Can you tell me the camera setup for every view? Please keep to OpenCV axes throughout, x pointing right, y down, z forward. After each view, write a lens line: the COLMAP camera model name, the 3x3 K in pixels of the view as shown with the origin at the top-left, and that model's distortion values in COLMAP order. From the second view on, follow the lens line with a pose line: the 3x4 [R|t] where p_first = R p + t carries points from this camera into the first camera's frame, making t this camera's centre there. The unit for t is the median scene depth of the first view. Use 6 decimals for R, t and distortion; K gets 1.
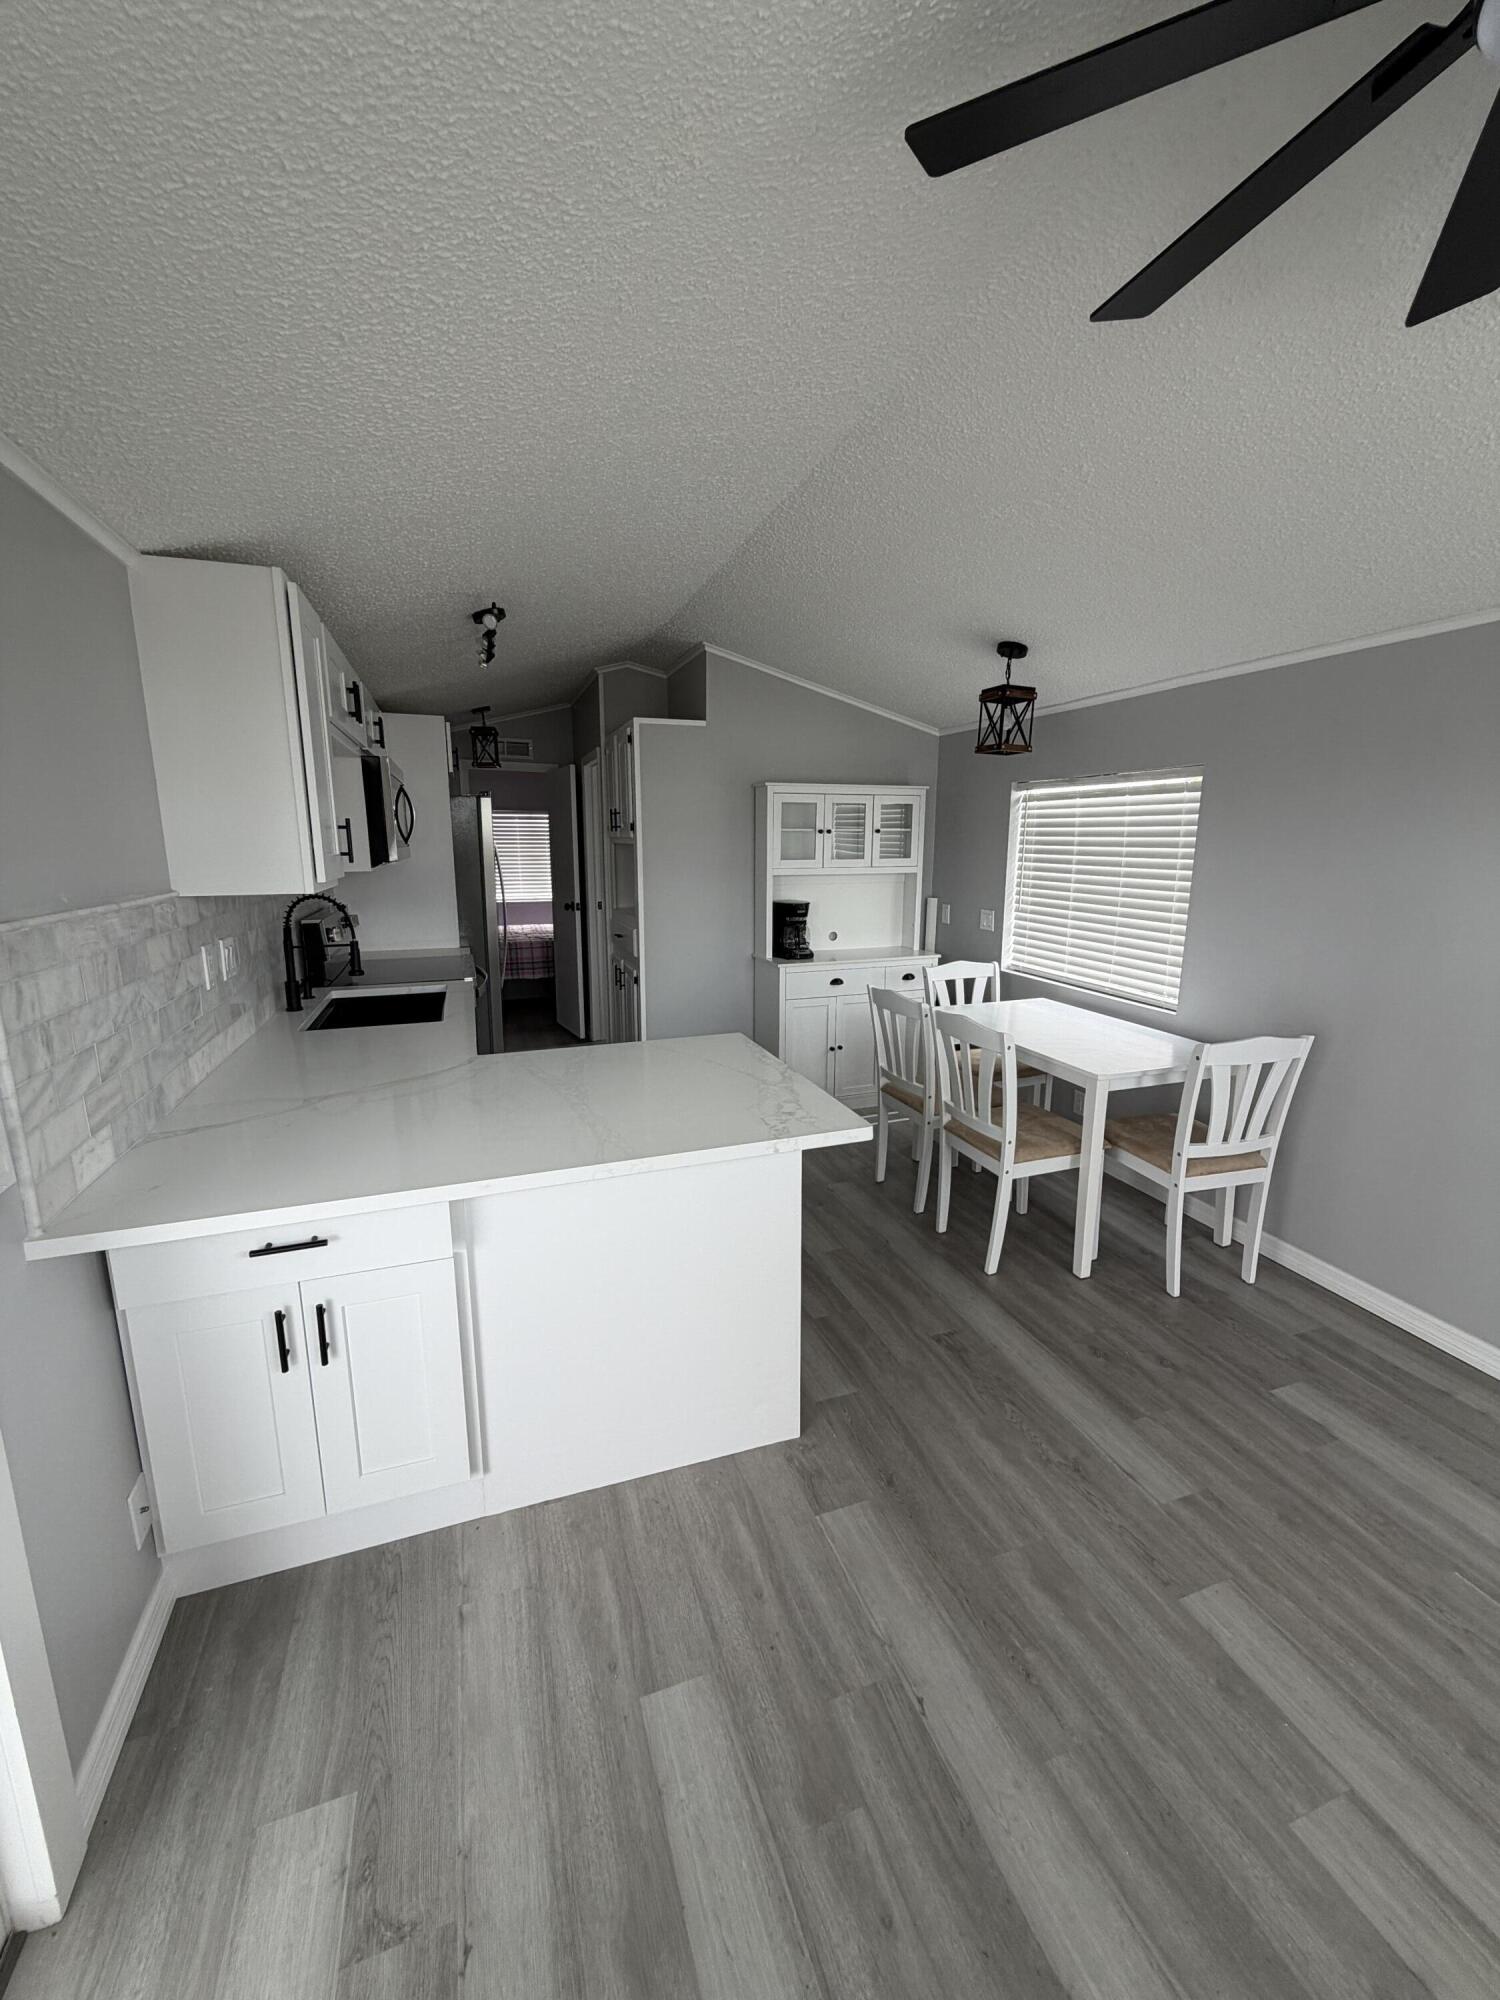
lens RADIAL K [[804.4, 0, 751.1], [0, 804.4, 997.3], [0, 0, 1]] dist [0.002265, 0.000132]
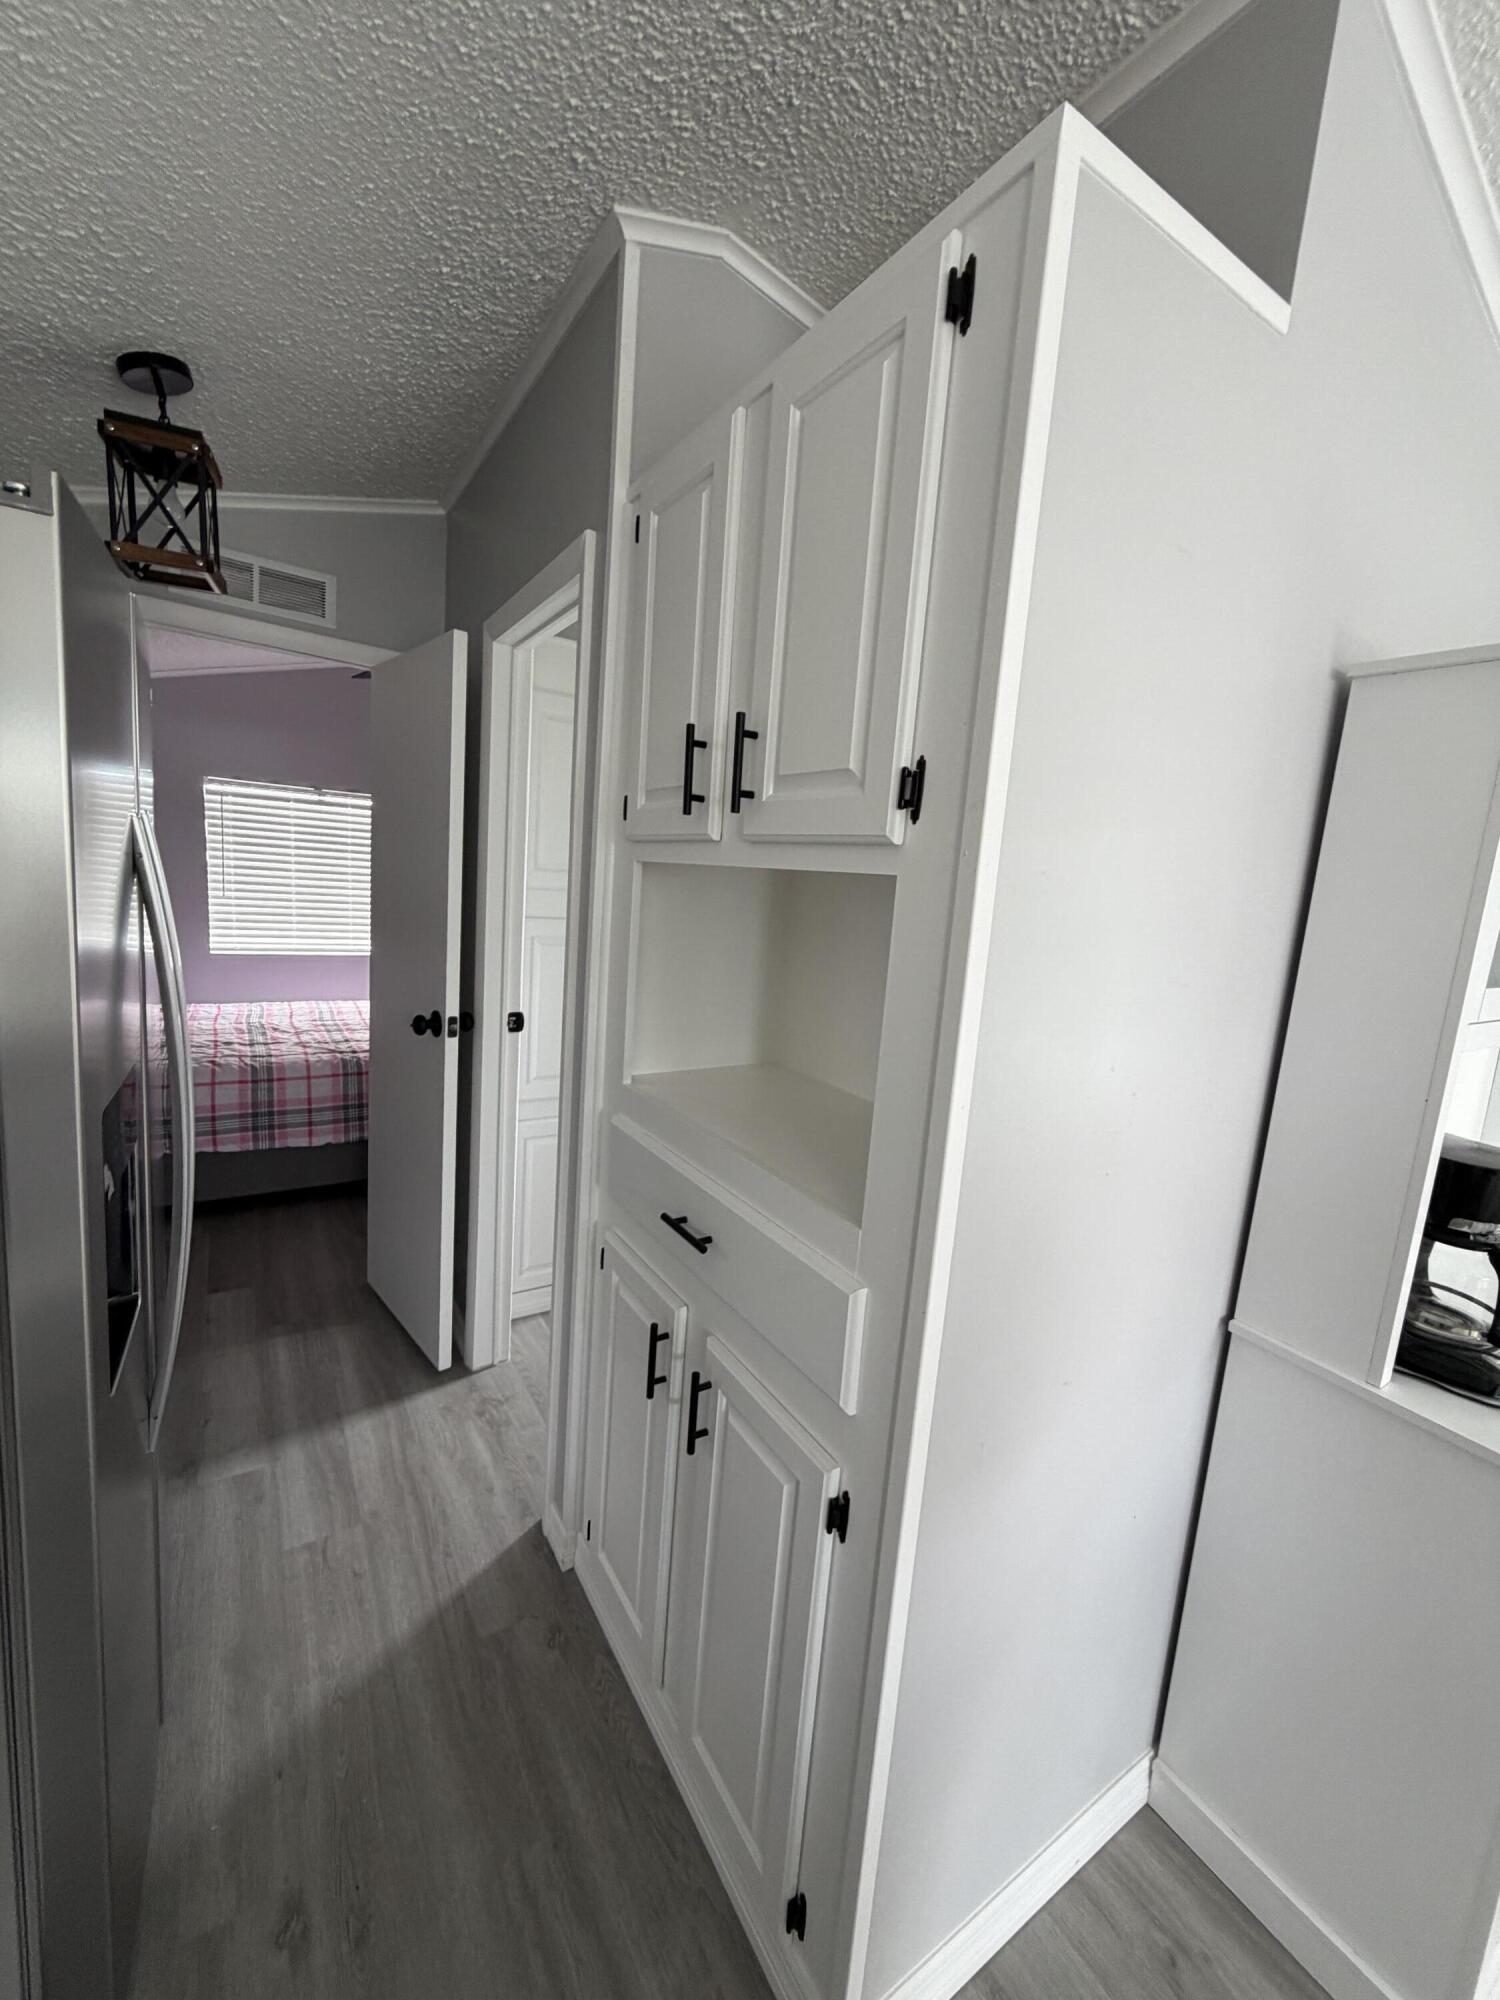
lens RADIAL K [[804.4, 0, 750.2], [0, 804.4, 997.8], [0, 0, 1]] dist [0.002265, 0.000132]
pose [[0.972763, 0.033885, 0.229311, -0.164364], [-0.025358, 0.998877, -0.040032, -0.112398], [-0.230410, 0.033127, 0.972530, 0.598492]]
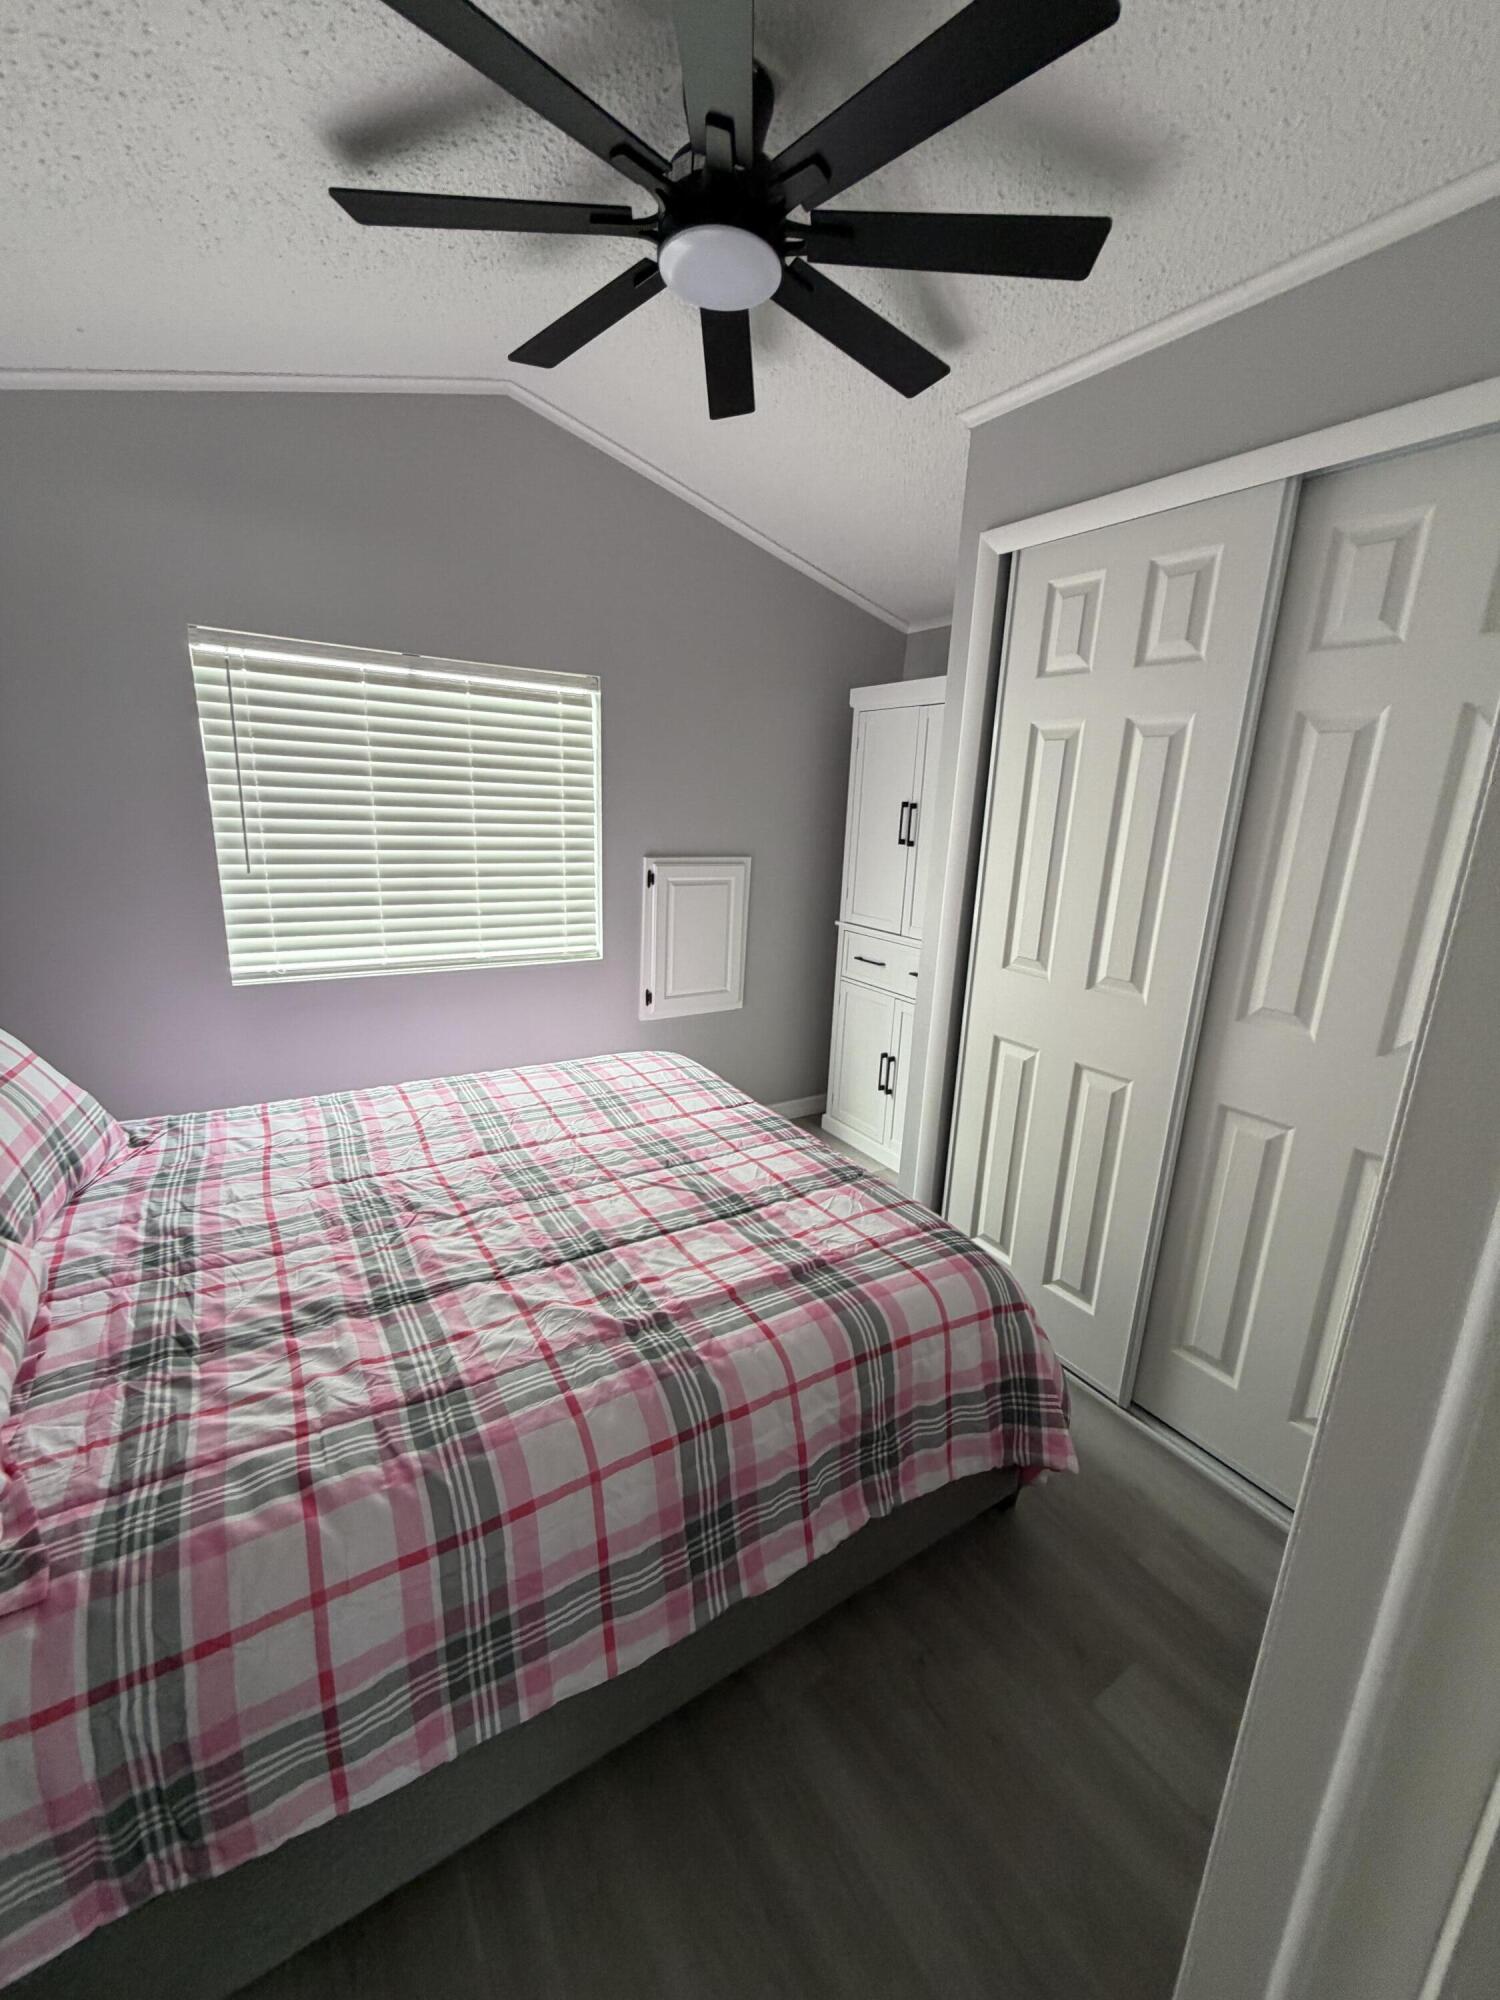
lens RADIAL K [[804.4, 0, 750.2], [0, 804.4, 1000.1], [0, 0, 1]] dist [0.002265, 0.000132]
pose [[0.974728, -0.016092, 0.222815, -0.329151], [0.004431, 0.998599, 0.052738, -0.184622], [-0.223351, -0.050418, 0.973433, 1.016159]]
